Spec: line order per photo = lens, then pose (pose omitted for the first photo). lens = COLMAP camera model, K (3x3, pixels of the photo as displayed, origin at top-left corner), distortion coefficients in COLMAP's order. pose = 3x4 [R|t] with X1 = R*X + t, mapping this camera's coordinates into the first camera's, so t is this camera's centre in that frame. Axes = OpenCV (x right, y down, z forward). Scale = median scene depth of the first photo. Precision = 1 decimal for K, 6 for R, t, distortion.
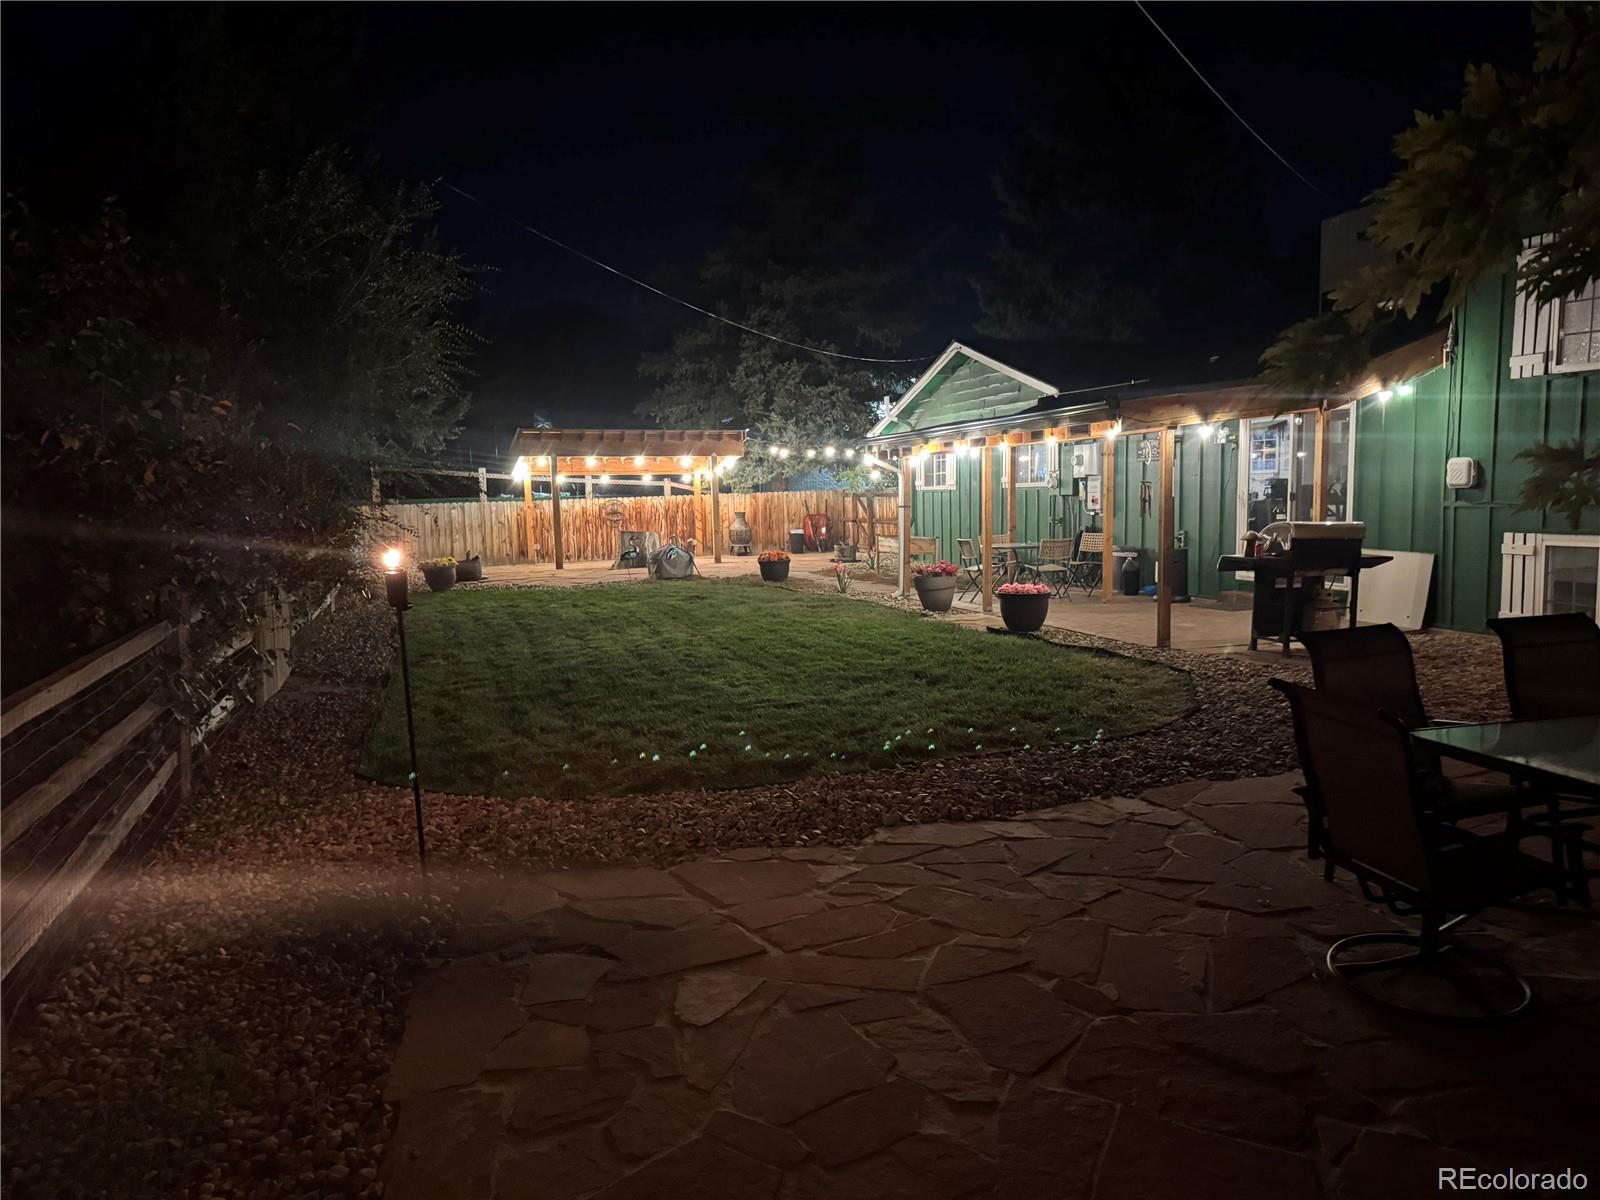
lens RADIAL K [[1109.9, 0, 802.1], [0, 1109.9, 606.9], [0, 0, 1]] dist [0.165914, -0.302149]
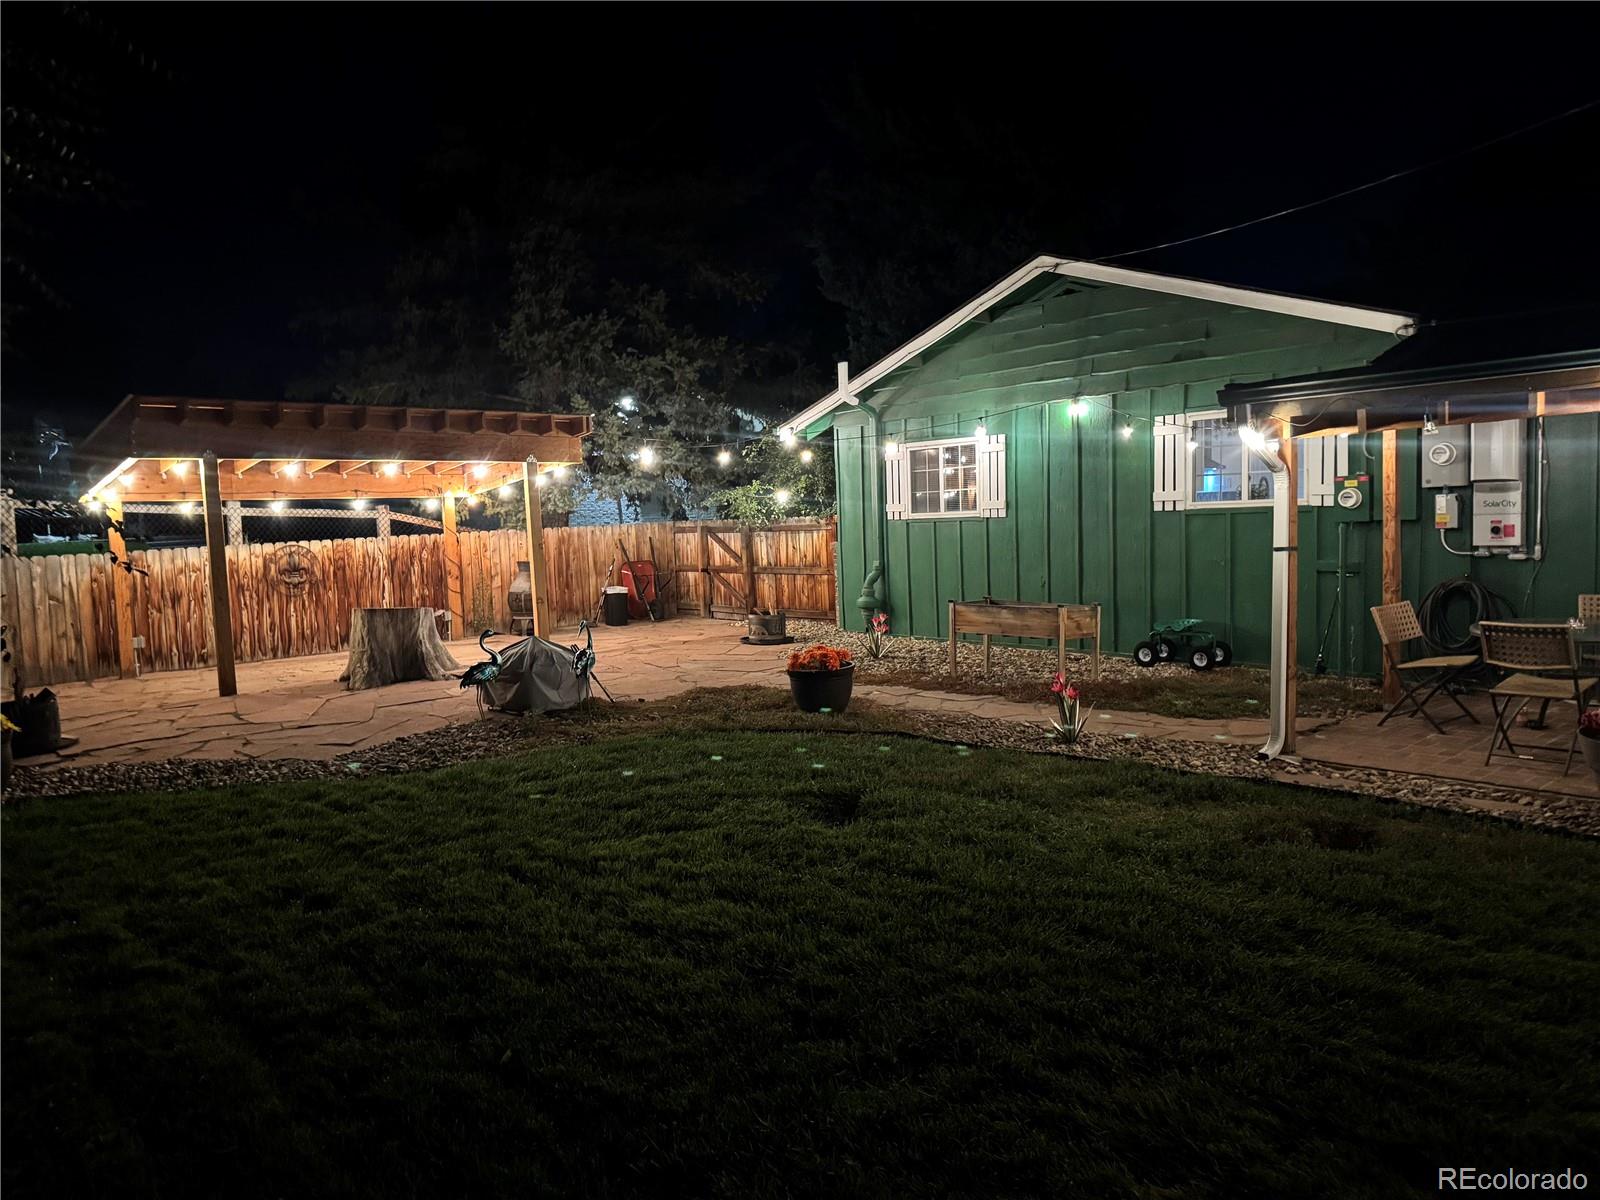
lens RADIAL K [[1132.2, 0, 817.4], [0, 1132.2, 611.3], [0, 0, 1]] dist [0.061488, -0.067119]
pose [[0.920031, -0.044507, 0.389309, -0.397464], [0.055532, 0.998310, -0.017107, -0.106652], [-0.387890, 0.037358, 0.920948, 1.033170]]
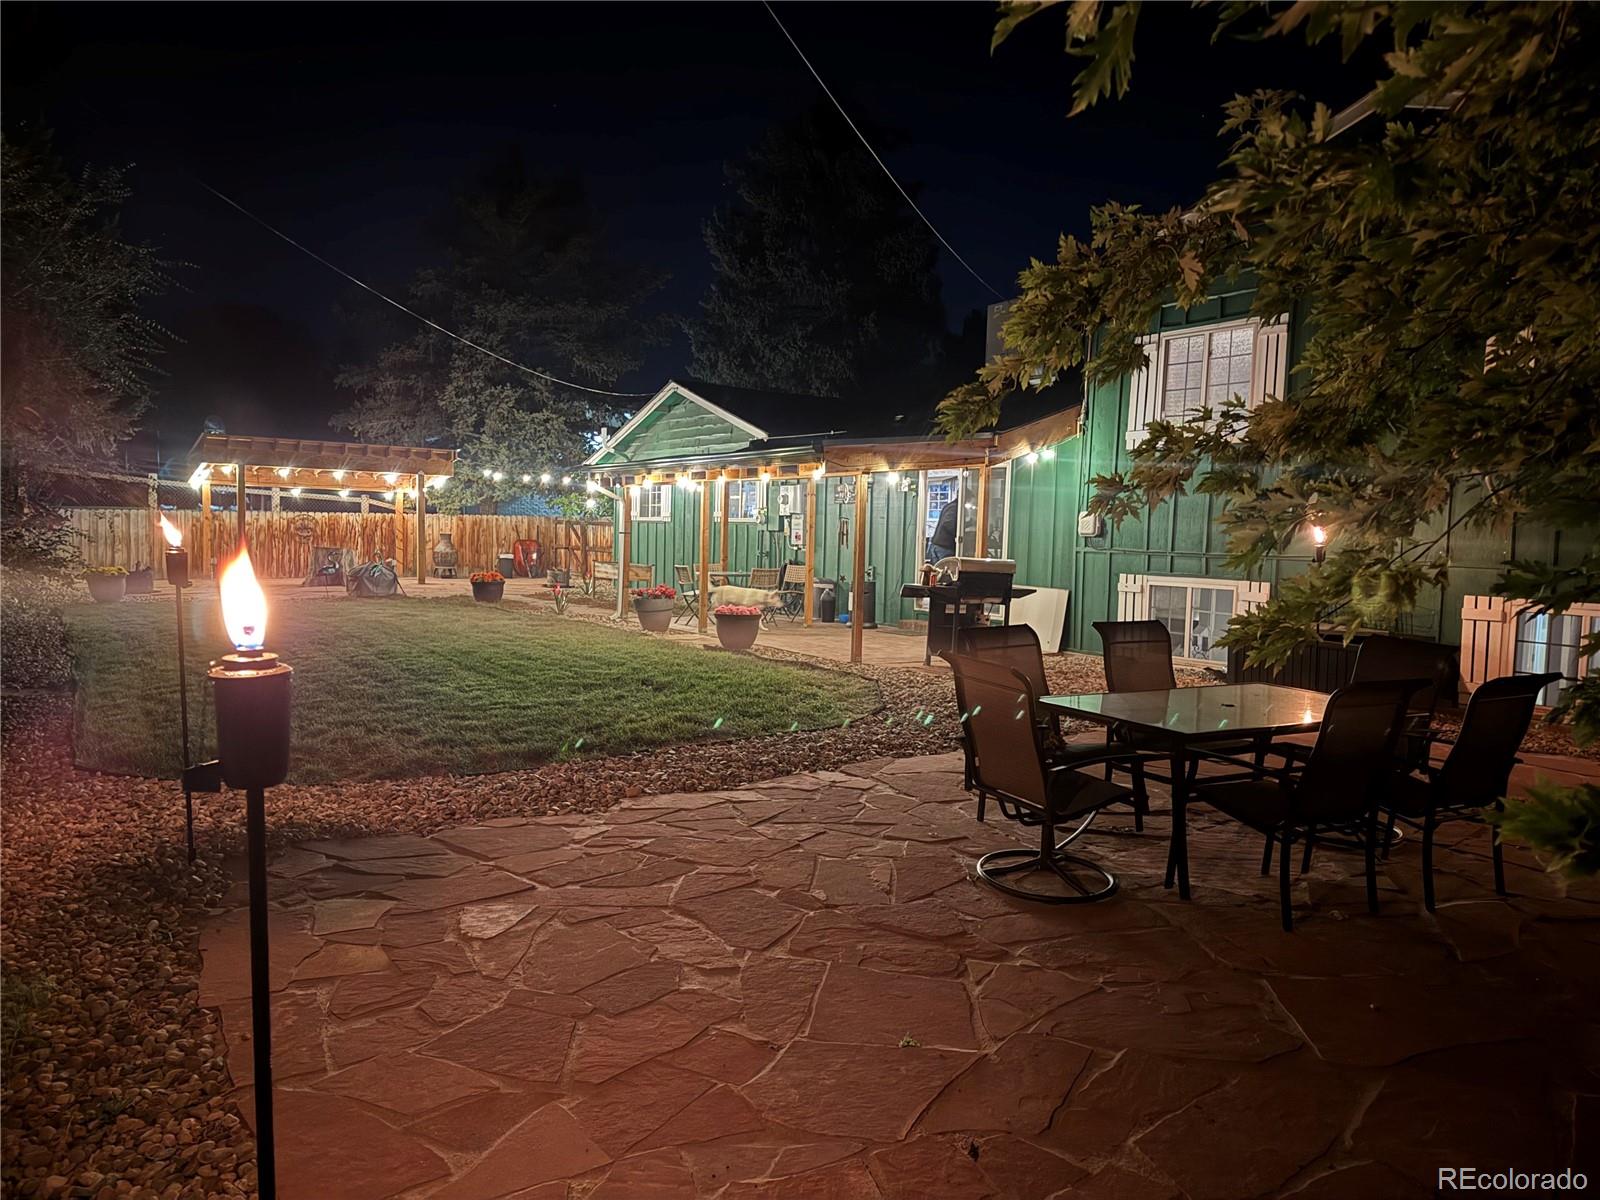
lens RADIAL K [[1109.9, 0, 802.1], [0, 1109.9, 606.9], [0, 0, 1]] dist [0.165914, -0.302149]
pose [[0.964268, 0.029141, 0.263320, -0.033652], [-0.020277, 0.999134, -0.036321, 0.022494], [-0.264150, 0.029684, 0.964025, -0.083443]]
